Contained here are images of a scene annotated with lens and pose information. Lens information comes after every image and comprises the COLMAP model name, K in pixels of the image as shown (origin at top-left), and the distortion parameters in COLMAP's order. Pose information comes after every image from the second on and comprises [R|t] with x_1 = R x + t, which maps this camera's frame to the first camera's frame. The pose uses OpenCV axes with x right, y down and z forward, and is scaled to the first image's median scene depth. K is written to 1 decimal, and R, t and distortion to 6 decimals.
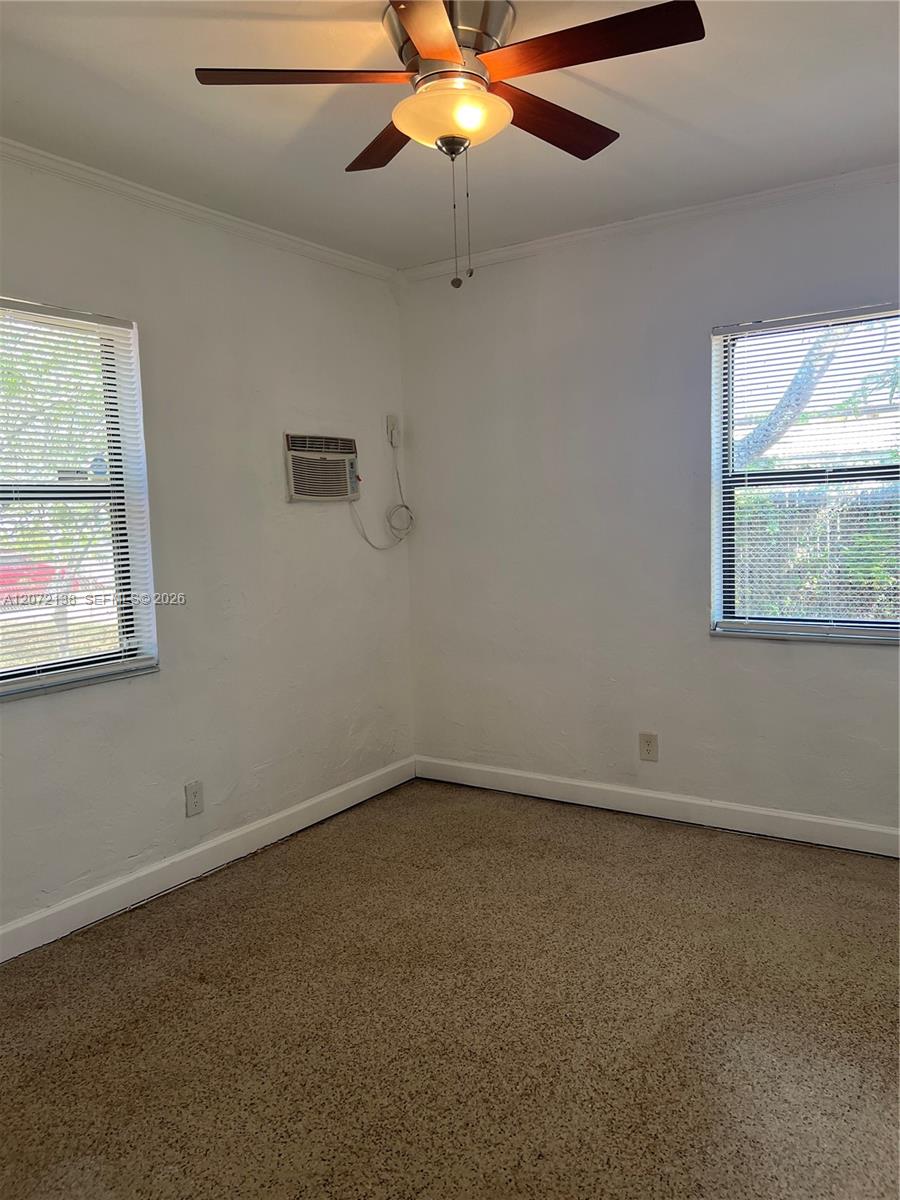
lens RADIAL K [[909.9, 0, 438.4], [0, 909.9, 602.8], [0, 0, 1]] dist [0.060004, -0.069130]
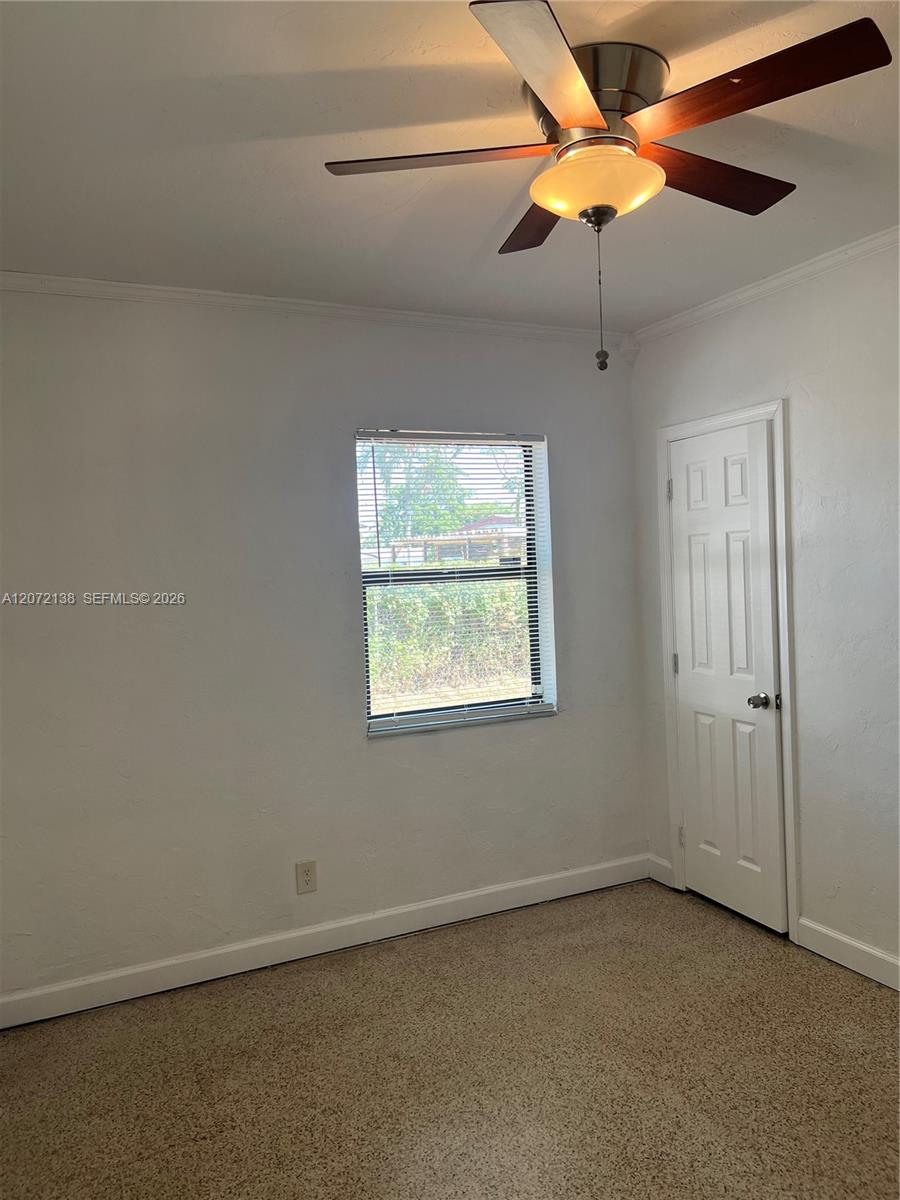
lens RADIAL K [[909.9, 0, 446.0], [0, 909.9, 605.1], [0, 0, 1]] dist [0.060004, -0.069130]
pose [[0.503781, -0.019060, 0.863621, -0.519393], [0.115857, 0.992215, -0.045685, -0.053990], [-0.856027, 0.123072, 0.502067, 0.451187]]
